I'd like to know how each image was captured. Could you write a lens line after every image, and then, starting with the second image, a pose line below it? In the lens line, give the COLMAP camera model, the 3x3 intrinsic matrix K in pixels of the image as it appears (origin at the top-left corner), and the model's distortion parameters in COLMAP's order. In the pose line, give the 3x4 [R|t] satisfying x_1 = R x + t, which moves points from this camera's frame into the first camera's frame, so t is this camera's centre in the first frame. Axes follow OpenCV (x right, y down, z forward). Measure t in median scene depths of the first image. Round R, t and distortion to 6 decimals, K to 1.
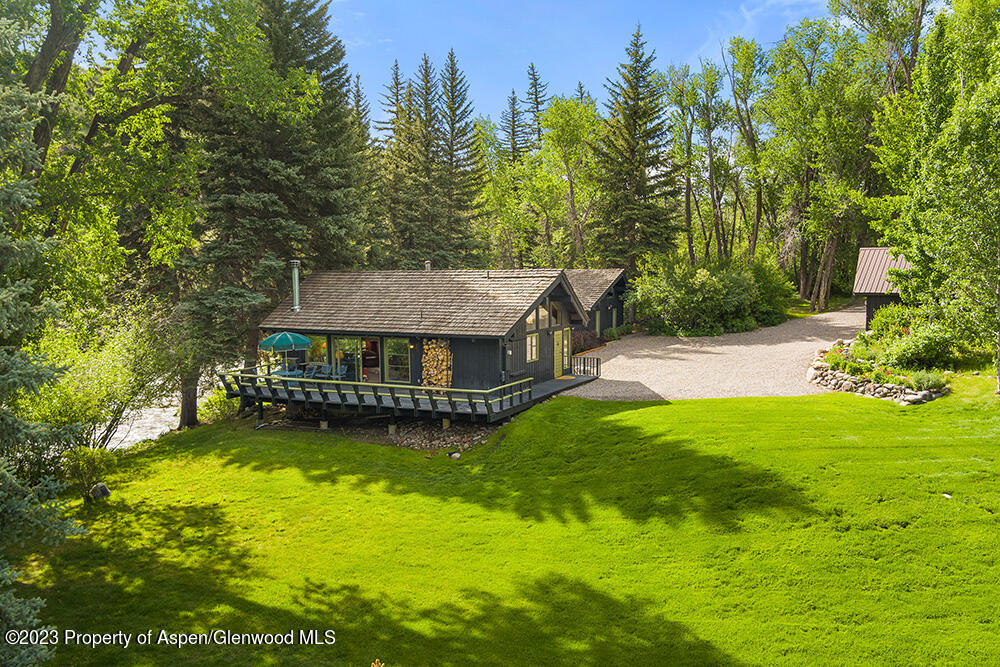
lens RADIAL K [[904.0, 0, 494.2], [0, 904.0, 303.9], [0, 0, 1]] dist [-0.034454, -0.008429]
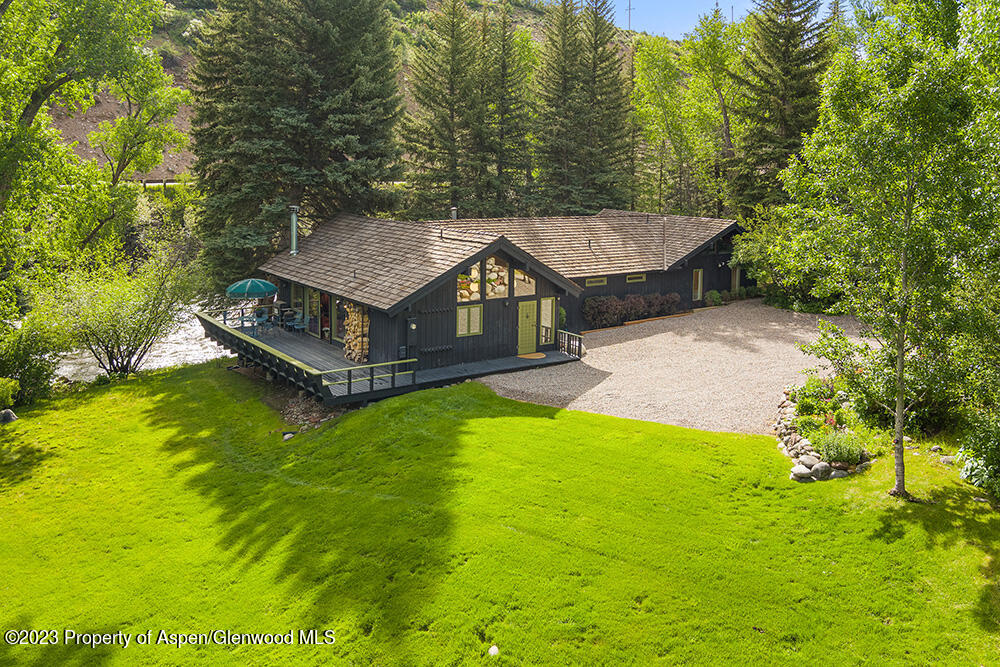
lens RADIAL K [[909.3, 0, 499.5], [0, 909.3, 173.2], [0, 0, 1]] dist [-0.025840, -0.006488]
pose [[0.871577, 0.034233, -0.489062, 0.488388], [-0.044977, 0.998936, -0.010232, -0.086744], [0.488192, 0.030915, 0.872189, 0.220159]]
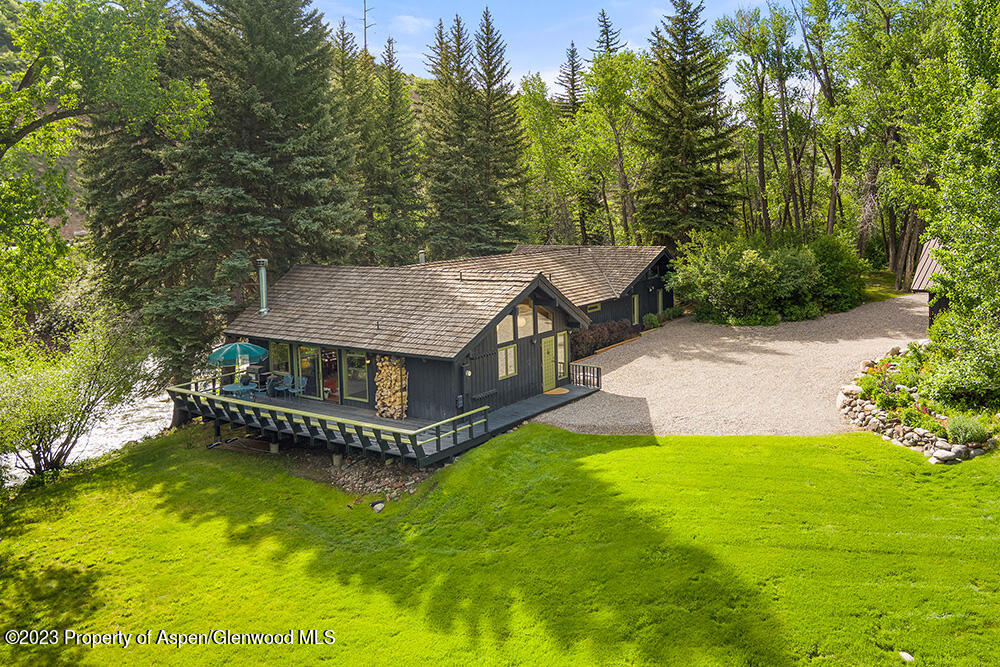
lens RADIAL K [[909.3, 0, 499.5], [0, 909.3, 173.2], [0, 0, 1]] dist [-0.025840, -0.006488]
pose [[0.985821, -0.020028, -0.166599, 0.179505], [0.009959, 0.998084, -0.061059, -0.078074], [0.167503, 0.058534, 0.984132, 0.119598]]
